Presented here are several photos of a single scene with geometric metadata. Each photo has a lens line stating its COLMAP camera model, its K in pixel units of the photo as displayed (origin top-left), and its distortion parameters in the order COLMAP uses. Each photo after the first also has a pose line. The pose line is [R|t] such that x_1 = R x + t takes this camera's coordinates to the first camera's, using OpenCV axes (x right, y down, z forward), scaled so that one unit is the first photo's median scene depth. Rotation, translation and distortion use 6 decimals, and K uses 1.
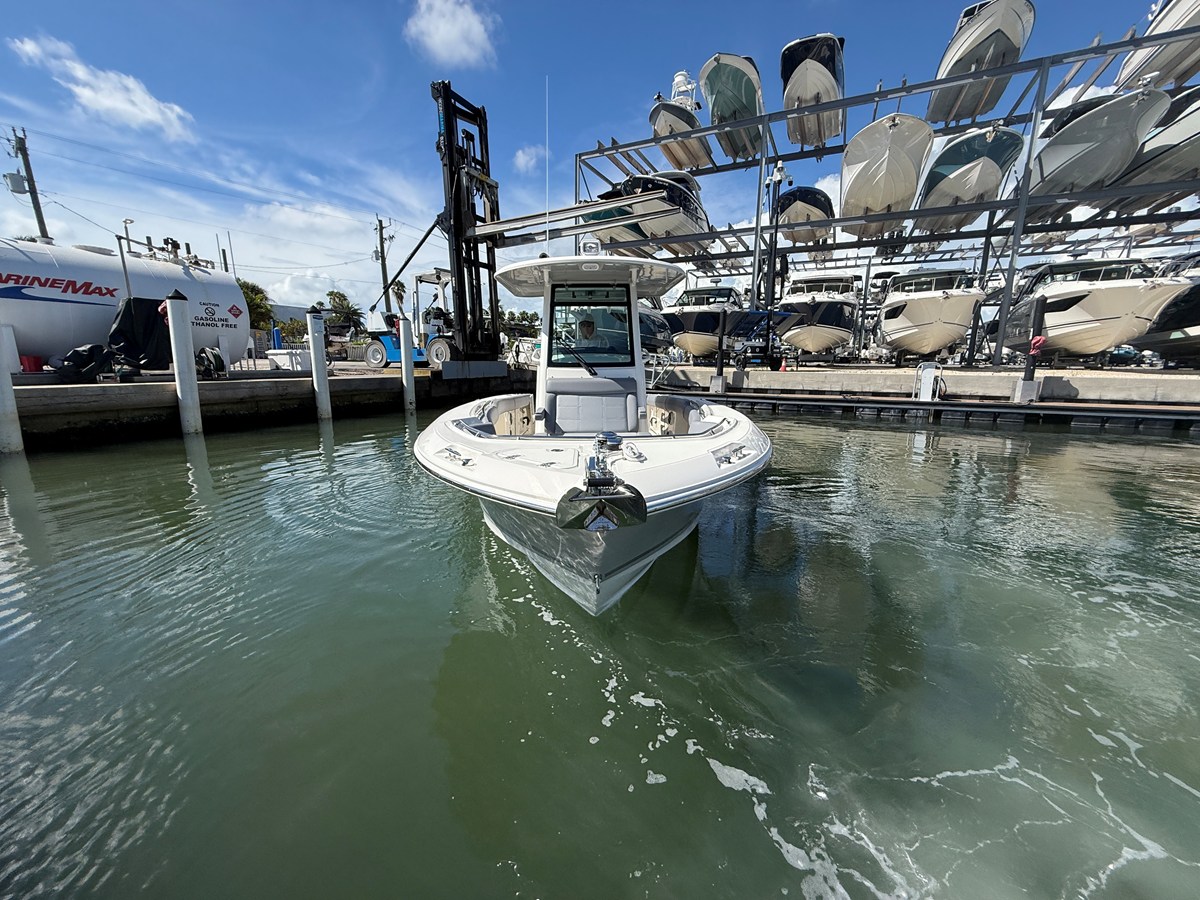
lens RADIAL K [[479.5, 0, 596.3], [0, 479.5, 451.8], [0, 0, 1]] dist [-0.001574, 0.000911]
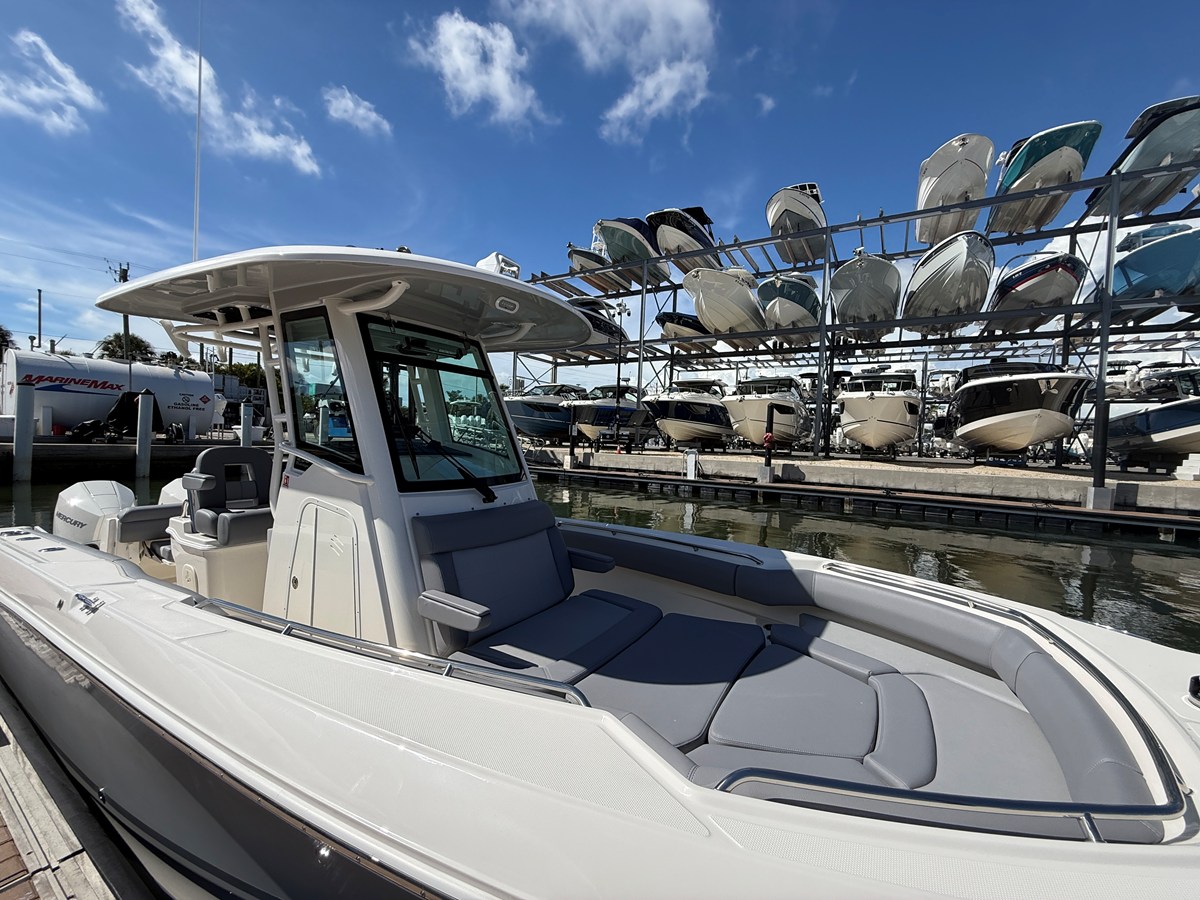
lens RADIAL K [[479.5, 0, 599.4], [0, 479.5, 453.6], [0, 0, 1]] dist [-0.001574, 0.000911]
pose [[0.995863, 0.034716, -0.083968, 0.445591], [-0.047944, 0.985781, -0.161053, 0.037925], [0.077183, 0.164412, 0.983367, -0.248679]]
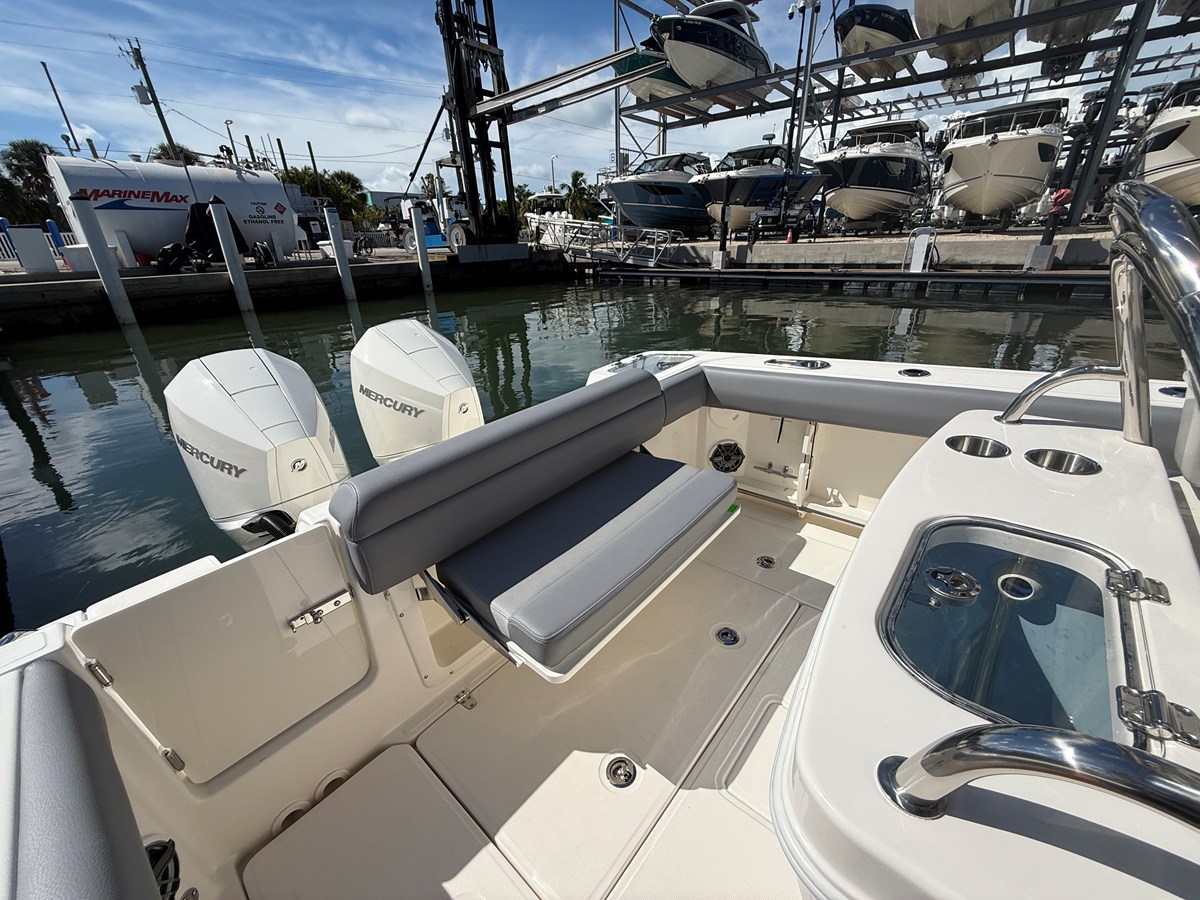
lens RADIAL K [[479.5, 0, 598.5], [0, 479.5, 453.5], [0, 0, 1]] dist [-0.001574, 0.000911]
pose [[0.975690, 0.053930, -0.212415, 0.245264], [-0.003406, 0.972864, 0.231353, 0.019666], [0.219128, -0.225005, 0.949398, -0.084018]]
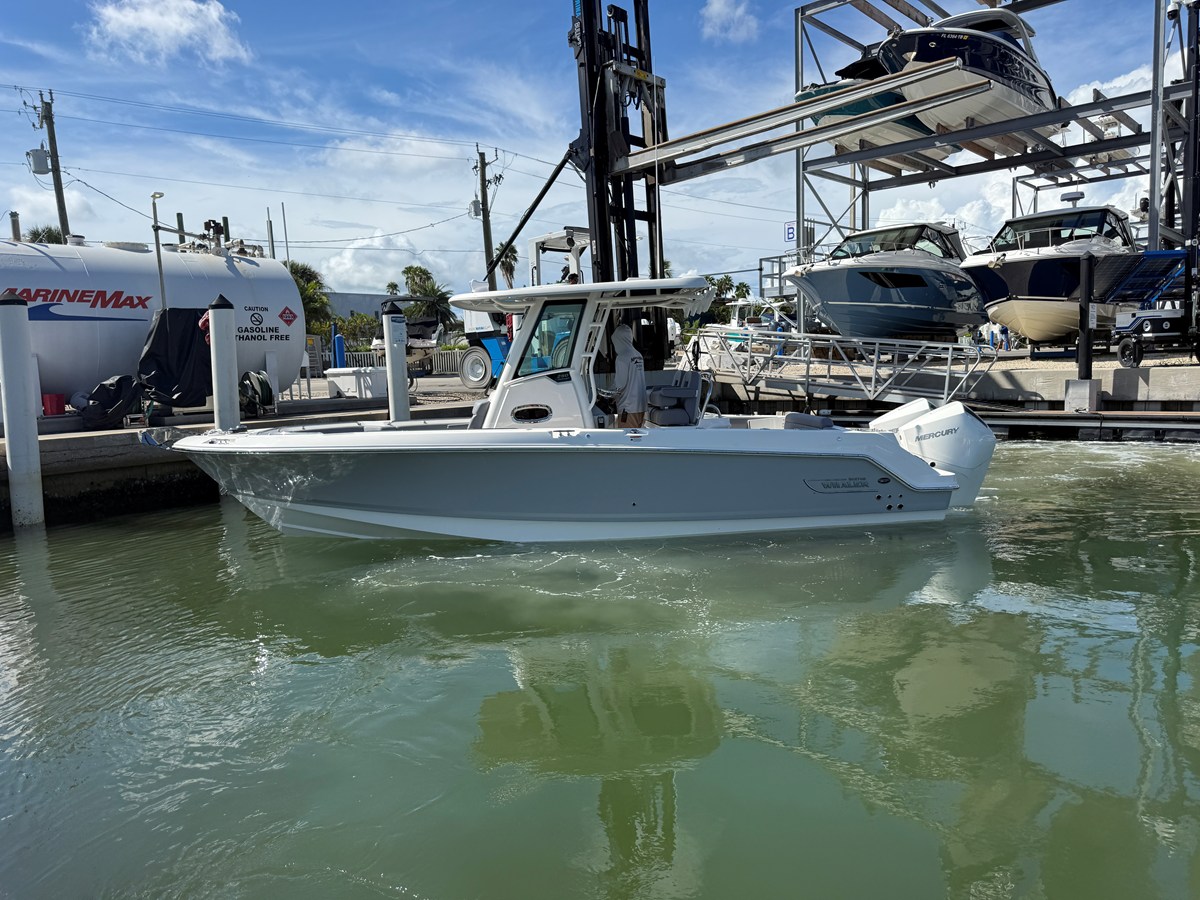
lens RADIAL K [[849.8, 0, 601.3], [0, 849.8, 447.7], [0, 0, 1]] dist [0.030022, -0.032550]
pose [[0.962221, -0.017758, -0.271689, 0.003718], [-0.004635, 0.996658, -0.081559, -0.006371], [0.272229, 0.079737, 0.958923, -0.024821]]
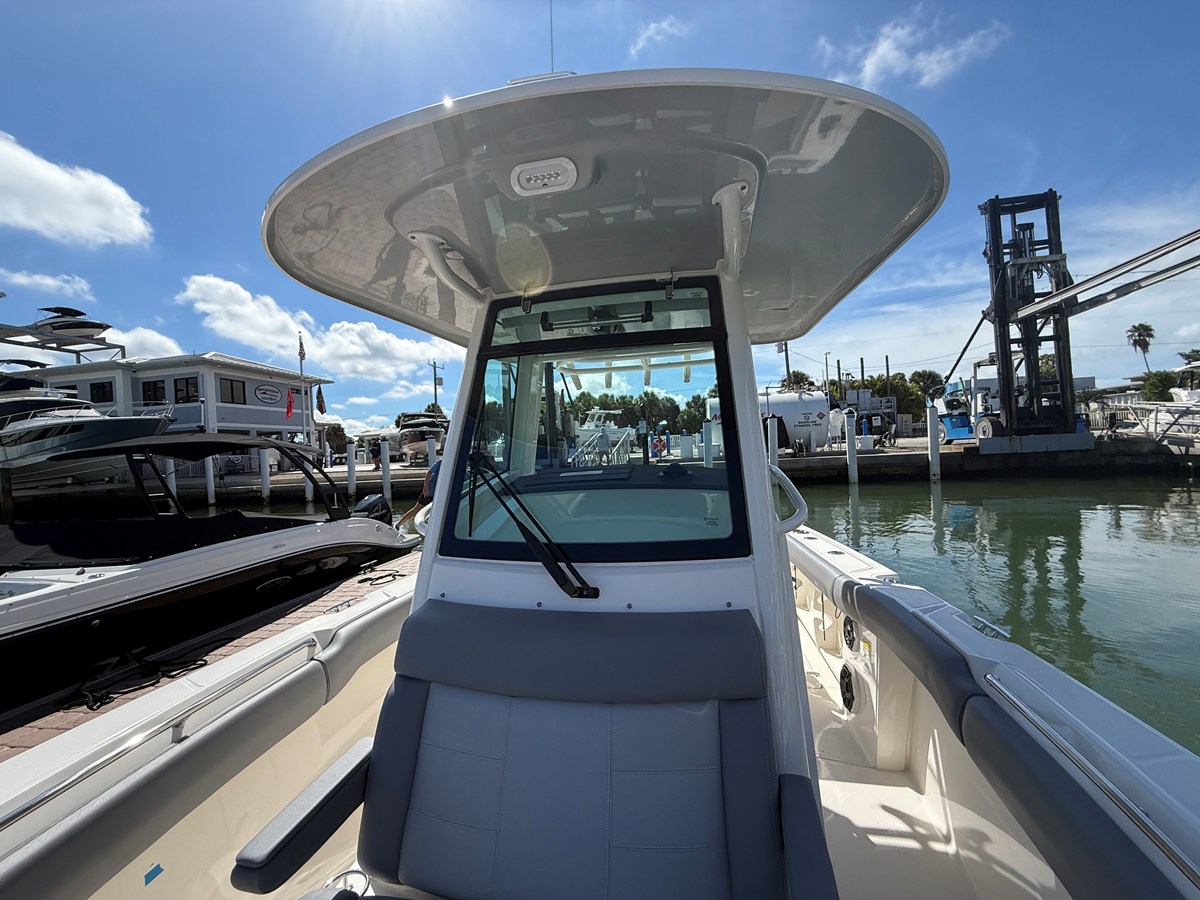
lens RADIAL K [[479.5, 0, 596.7], [0, 479.5, 449.2], [0, 0, 1]] dist [-0.001574, 0.000911]
pose [[0.274418, -0.023809, -0.961316, 0.465612], [-0.126648, 0.990090, -0.060675, 0.012827], [0.953234, 0.138399, 0.268683, -0.117218]]
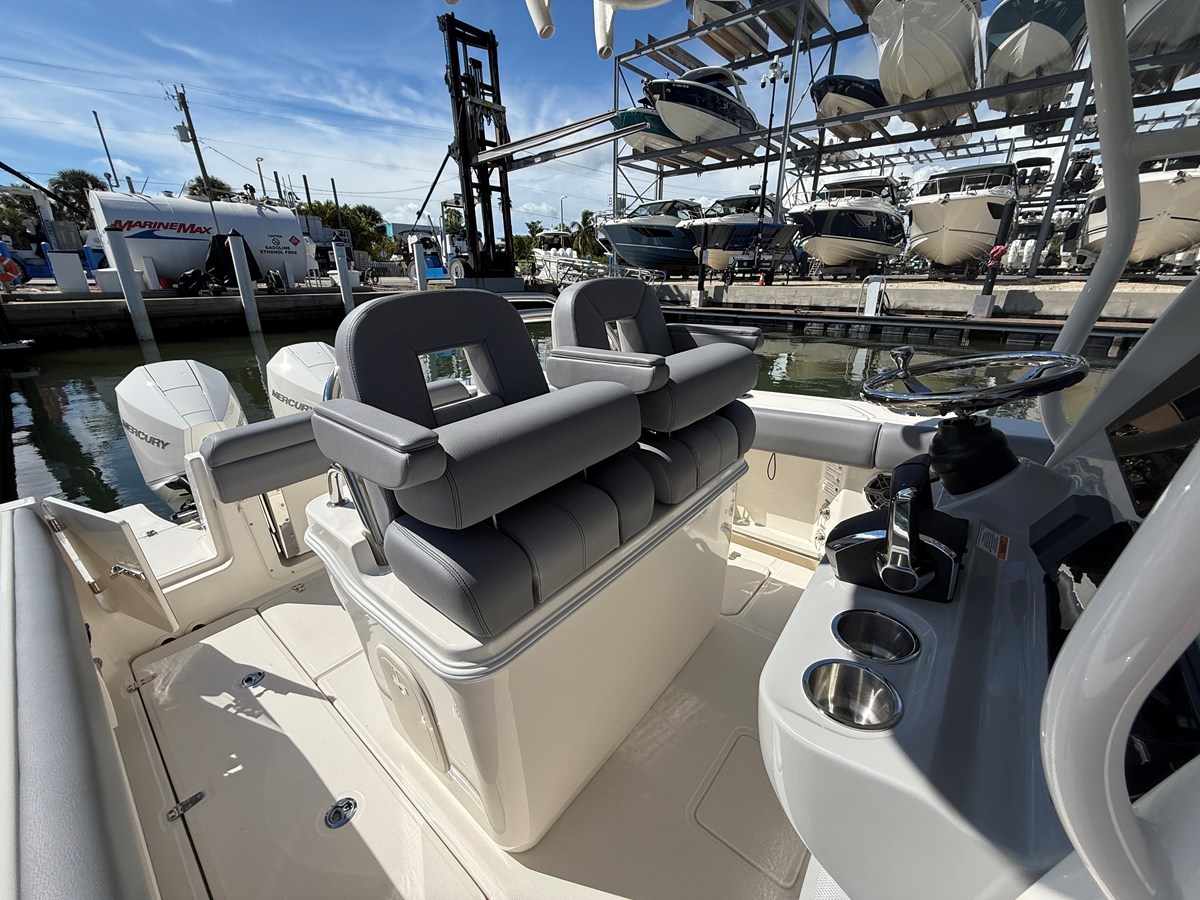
lens RADIAL K [[479.5, 0, 598.8], [0, 479.5, 452.2], [0, 0, 1]] dist [-0.001574, 0.000911]
pose [[0.970085, 0.075044, -0.230877, 0.316646], [-0.035589, 0.984709, 0.170533, 0.020398], [0.240144, -0.157215, 0.957922, -0.121059]]
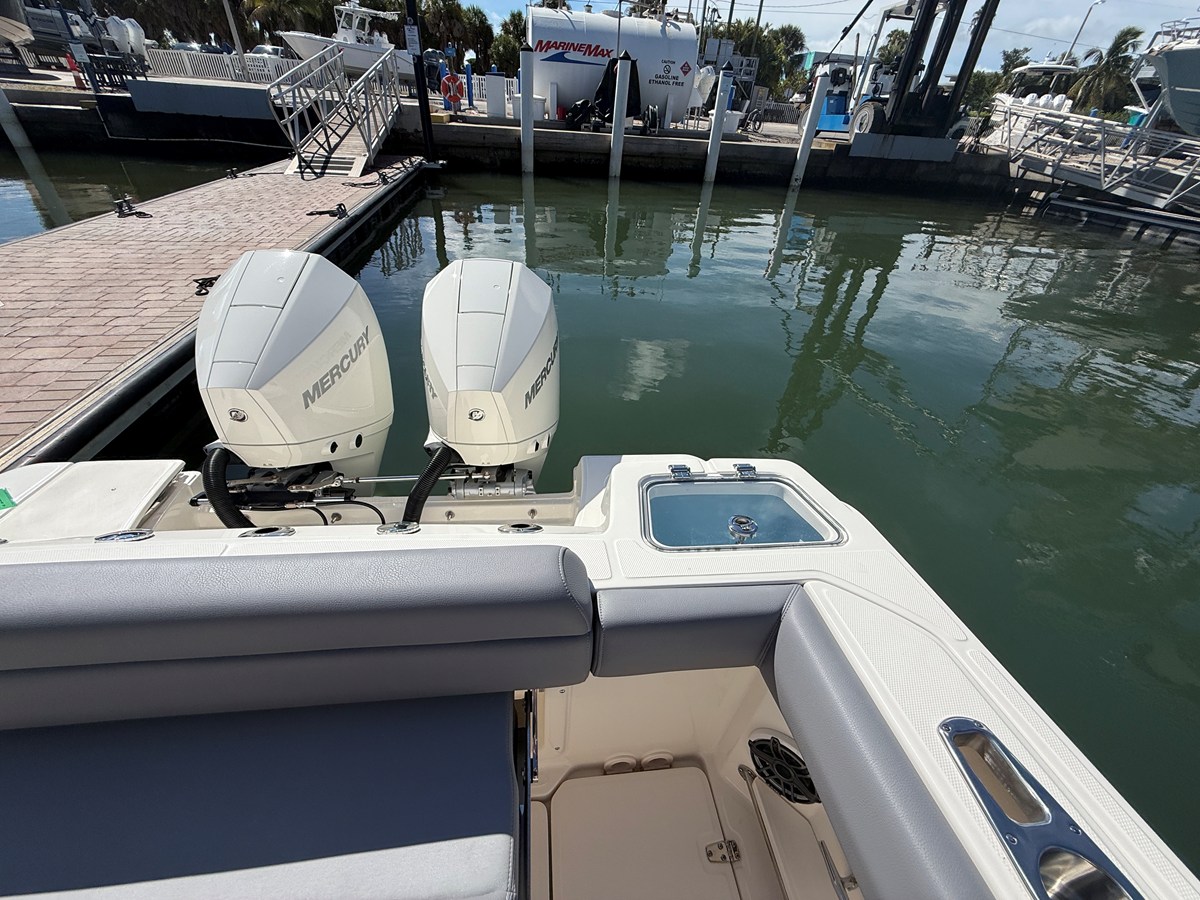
lens RADIAL K [[479.5, 0, 597.5], [0, 479.5, 451.8], [0, 0, 1]] dist [-0.001574, 0.000911]
pose [[0.578681, 0.498842, -0.645202, 0.256212], [-0.206620, 0.854985, 0.475720, -0.005598], [0.788947, -0.141979, 0.597834, 0.005285]]
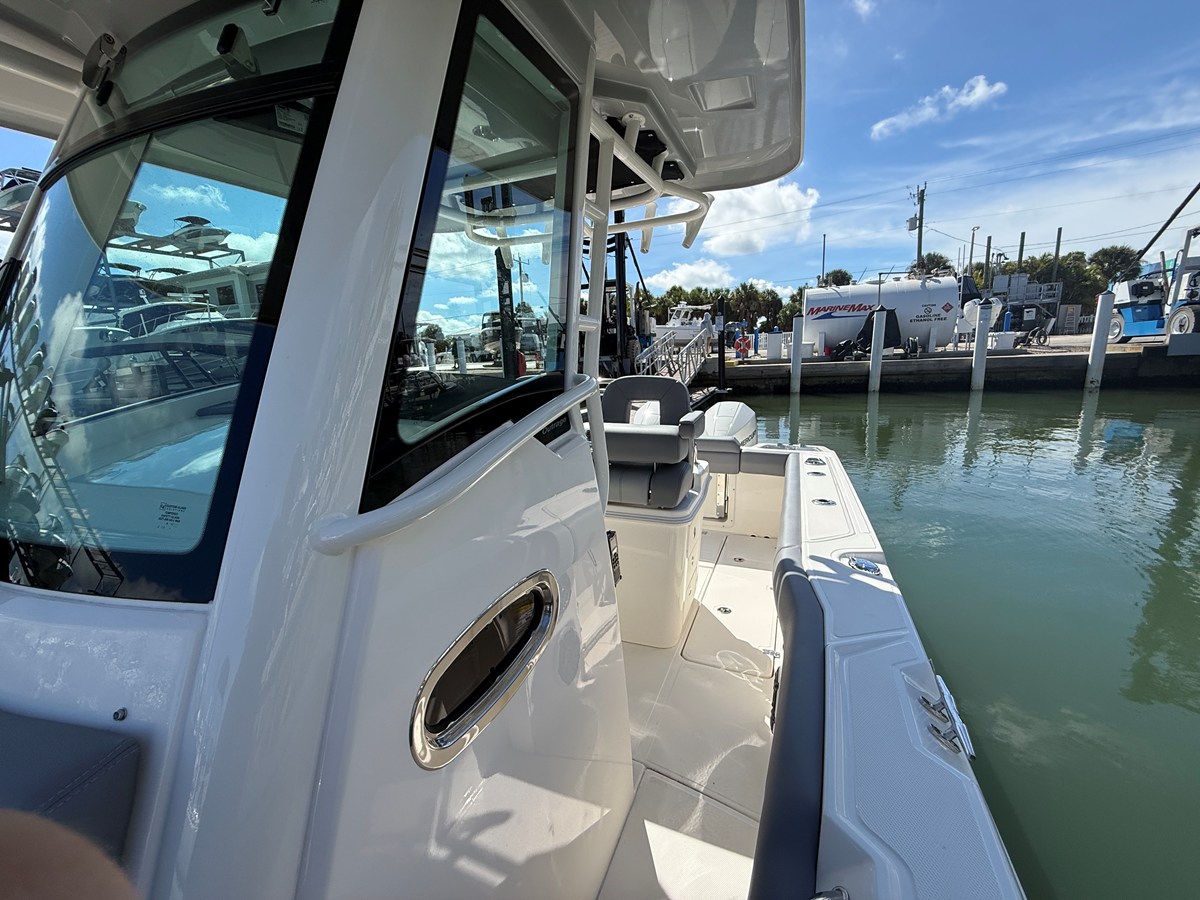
lens RADIAL K [[479.5, 0, 595.9], [0, 479.5, 450.1], [0, 0, 1]] dist [-0.001574, 0.000911]
pose [[0.081336, 0.183013, -0.979740, 0.432991], [-0.136829, 0.975740, 0.170907, 0.003239], [0.987250, 0.120156, 0.104404, -0.054967]]
